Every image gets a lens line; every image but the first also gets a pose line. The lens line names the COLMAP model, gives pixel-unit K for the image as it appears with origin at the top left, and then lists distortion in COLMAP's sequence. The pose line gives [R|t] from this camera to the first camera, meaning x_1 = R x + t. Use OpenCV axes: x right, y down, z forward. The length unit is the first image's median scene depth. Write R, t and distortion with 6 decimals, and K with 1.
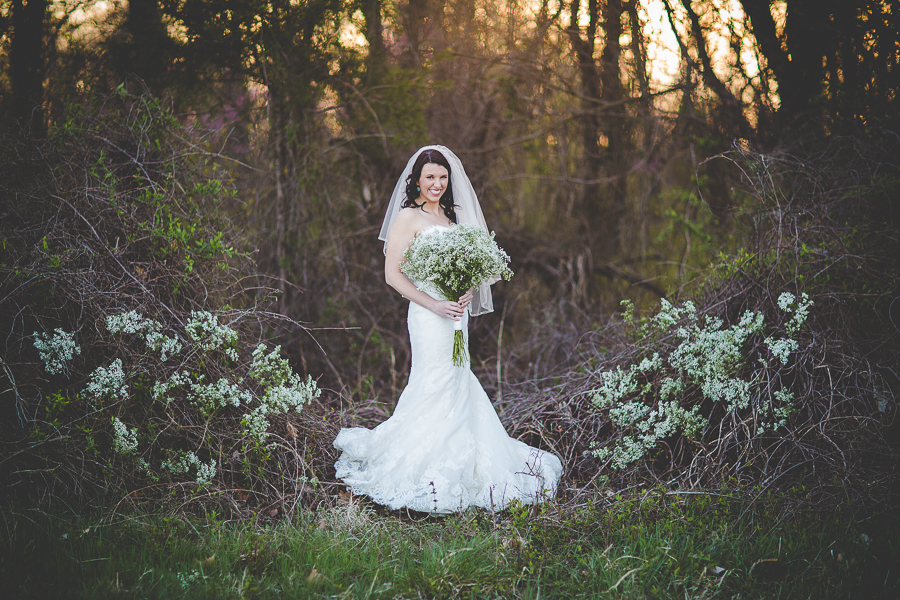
lens RADIAL K [[2359.1, 0, 450.0], [0, 2359.1, 300.0], [0, 0, 1]] dist [-0.065815, 0.374556]
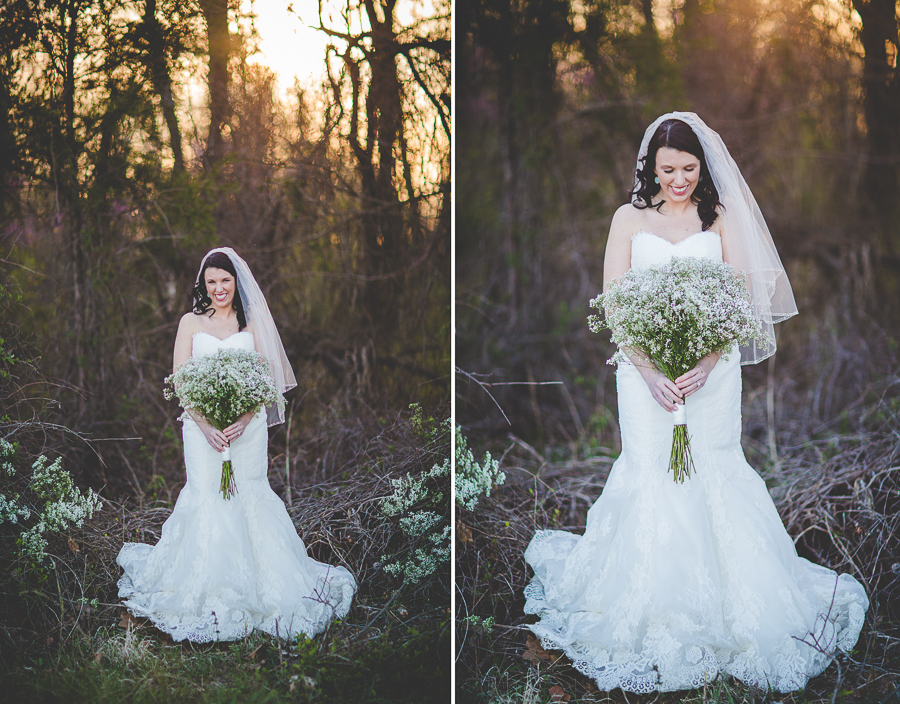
lens RADIAL K [[1883.2, 0, 450.0], [0, 1883.2, 352.0], [0, 0, 1]] dist [-0.388057, 0.146020]
pose [[0.994585, -0.014759, 0.102876, 0.009594], [0.015395, 0.999867, -0.005389, -0.017144], [-0.102783, 0.006943, 0.994680, 0.225731]]
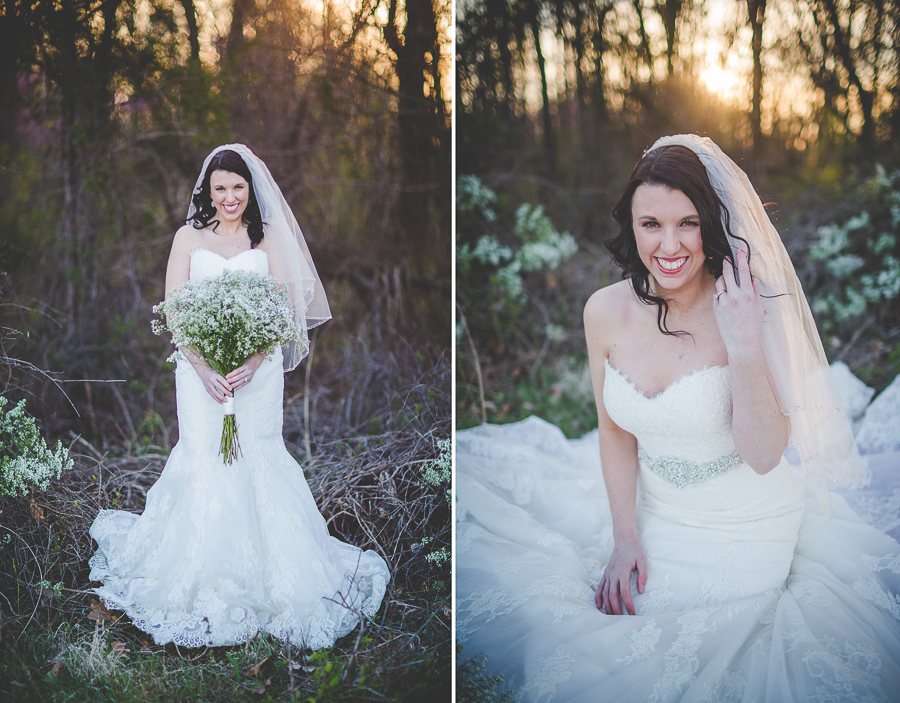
lens RADIAL K [[1883.2, 0, 450.0], [0, 1883.2, 351.5], [0, 0, 1]] dist [-0.388057, 0.146020]
pose [[0.995572, 0.012209, 0.093203, 0.010749], [-0.015959, 0.999088, 0.039595, -0.022656], [-0.092634, -0.040907, 0.994860, 0.379921]]
